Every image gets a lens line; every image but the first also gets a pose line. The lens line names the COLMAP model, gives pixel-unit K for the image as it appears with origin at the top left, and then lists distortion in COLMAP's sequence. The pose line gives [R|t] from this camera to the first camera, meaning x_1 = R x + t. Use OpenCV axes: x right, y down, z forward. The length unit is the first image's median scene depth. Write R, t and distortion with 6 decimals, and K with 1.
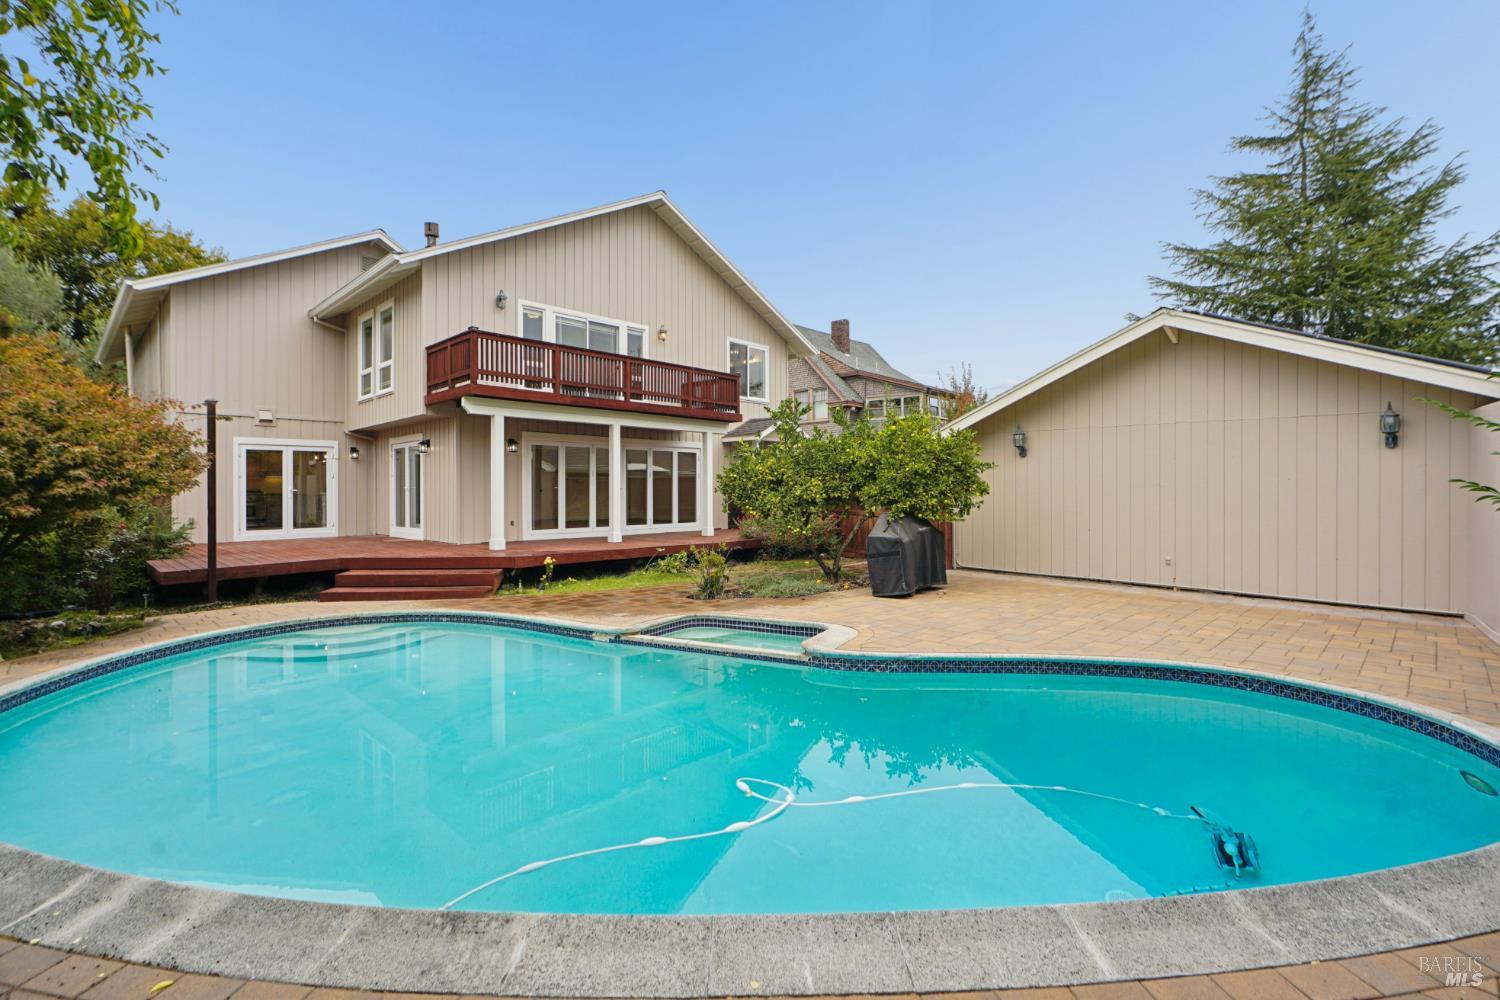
lens RADIAL K [[688.7, 0, 747.2], [0, 688.7, 481.5], [0, 0, 1]] dist [-0.000428, 0.000829]
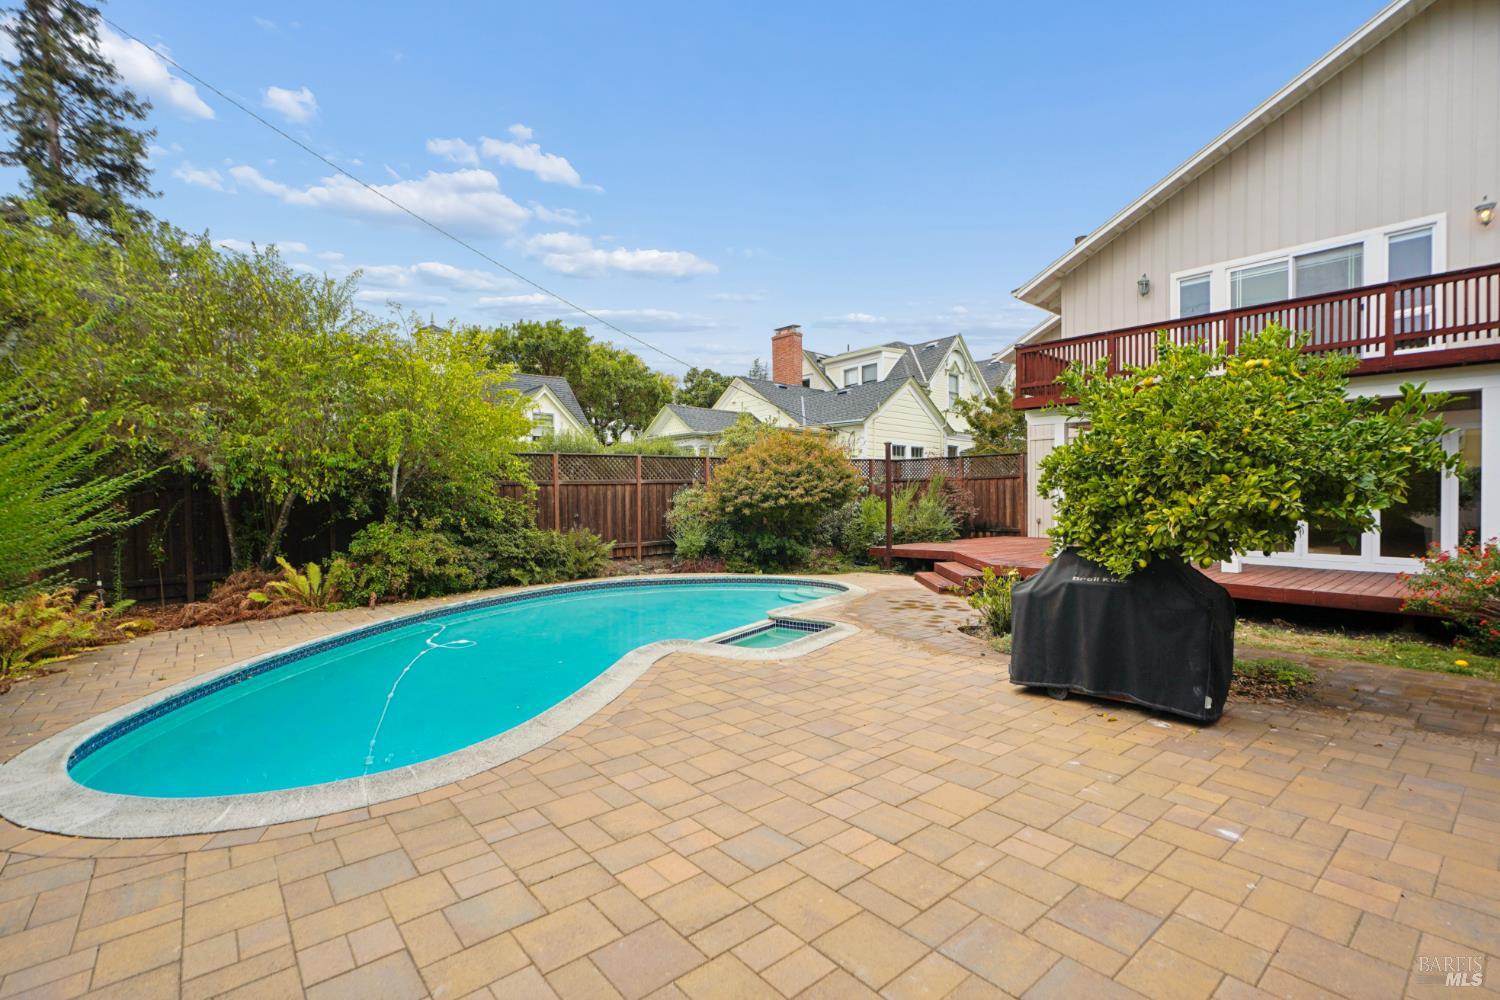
lens RADIAL K [[670.5, 0, 750.0], [0, 670.5, 500.0], [0, 0, 1]] dist [0.000291, 0.000392]
pose [[-0.061479, 0.006981, -0.998084, 0.572723], [0.015121, 0.999867, 0.006062, 0.000879], [0.997994, -0.014720, -0.061576, 0.578706]]
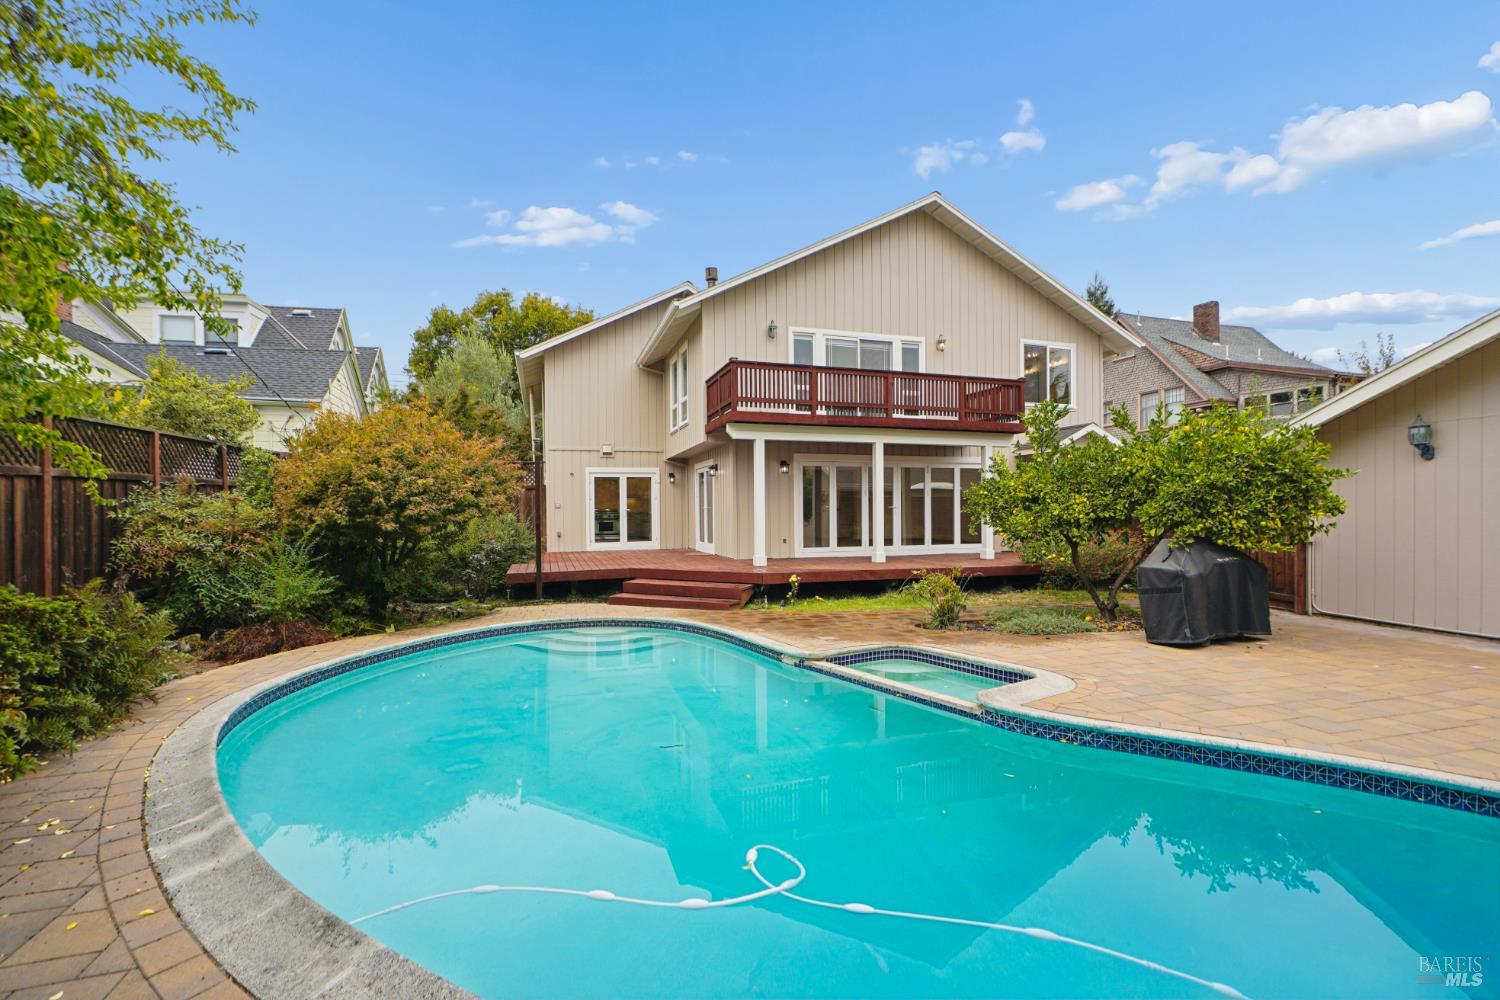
lens RADIAL K [[673.8, 0, 748.4], [0, 673.8, 508.9], [0, 0, 1]] dist [-0.000986, 0.000424]
pose [[0.879528, -0.003143, -0.475837, 0.108728], [0.009152, 0.999905, 0.010311, 0.000412], [0.475760, -0.013423, 0.879473, 0.073331]]
